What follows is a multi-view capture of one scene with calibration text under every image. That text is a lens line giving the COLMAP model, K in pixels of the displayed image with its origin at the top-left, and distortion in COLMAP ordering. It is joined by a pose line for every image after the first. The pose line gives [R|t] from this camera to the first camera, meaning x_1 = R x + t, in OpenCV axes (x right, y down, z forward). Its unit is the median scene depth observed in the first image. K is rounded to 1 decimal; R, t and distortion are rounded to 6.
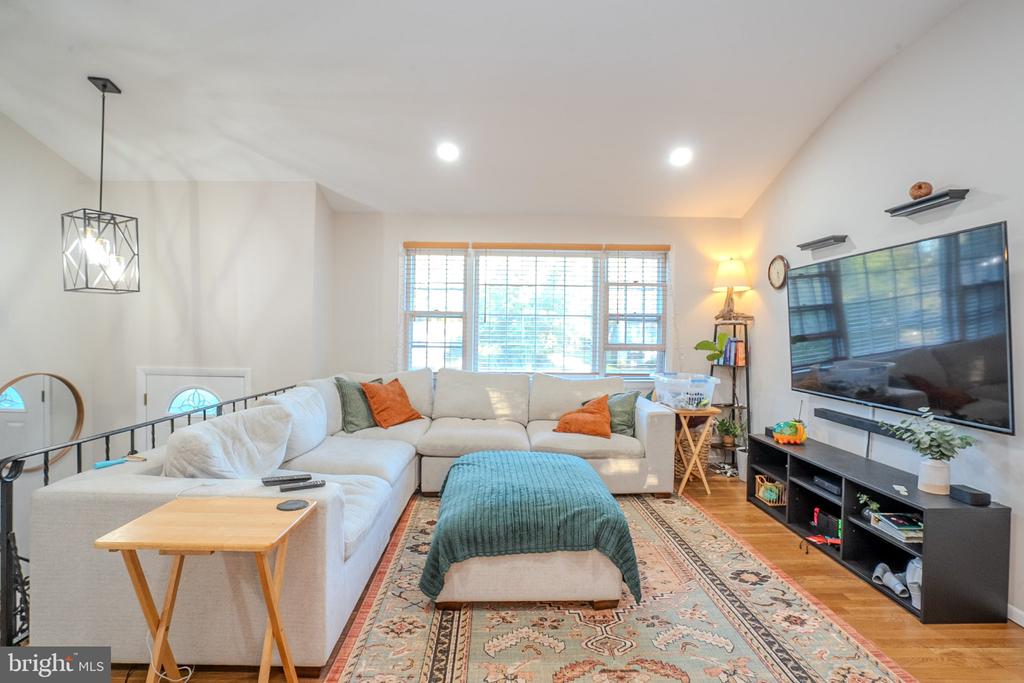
lens RADIAL K [[469.6, 0, 515.7], [0, 469.6, 340.3], [0, 0, 1]] dist [-0.046832, 0.013688]
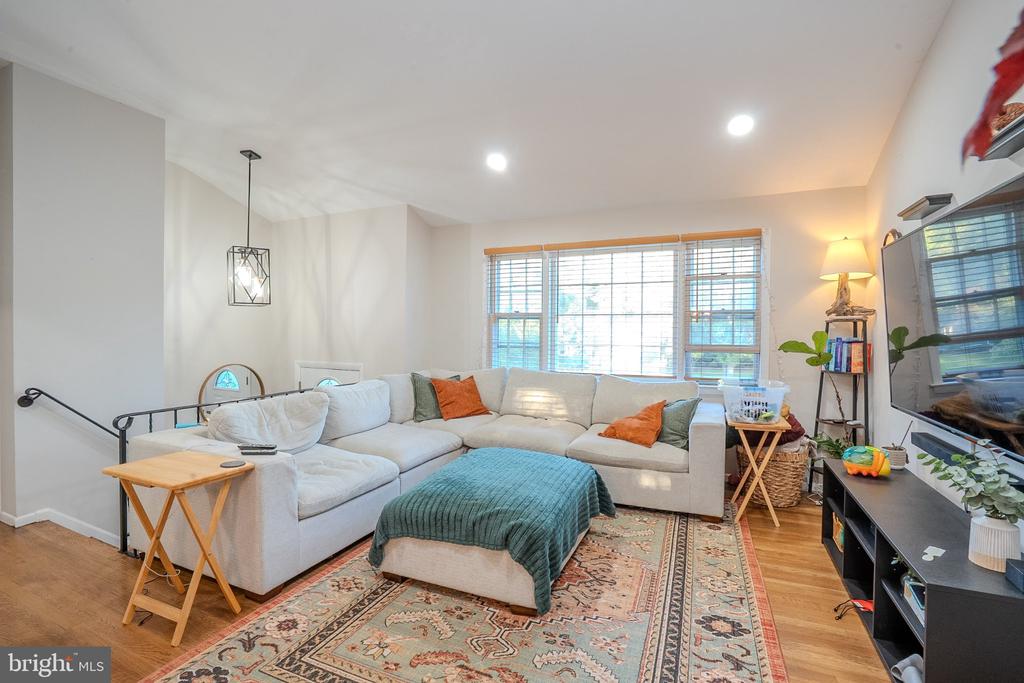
lens RADIAL K [[469.6, 0, 514.2], [0, 469.6, 340.0], [0, 0, 1]] dist [-0.046832, 0.013688]
pose [[0.907341, -0.000806, -0.420394, 0.339108], [-0.000487, 0.999995, -0.002970, 0.001669], [0.420395, 0.002900, 0.907337, 0.059658]]
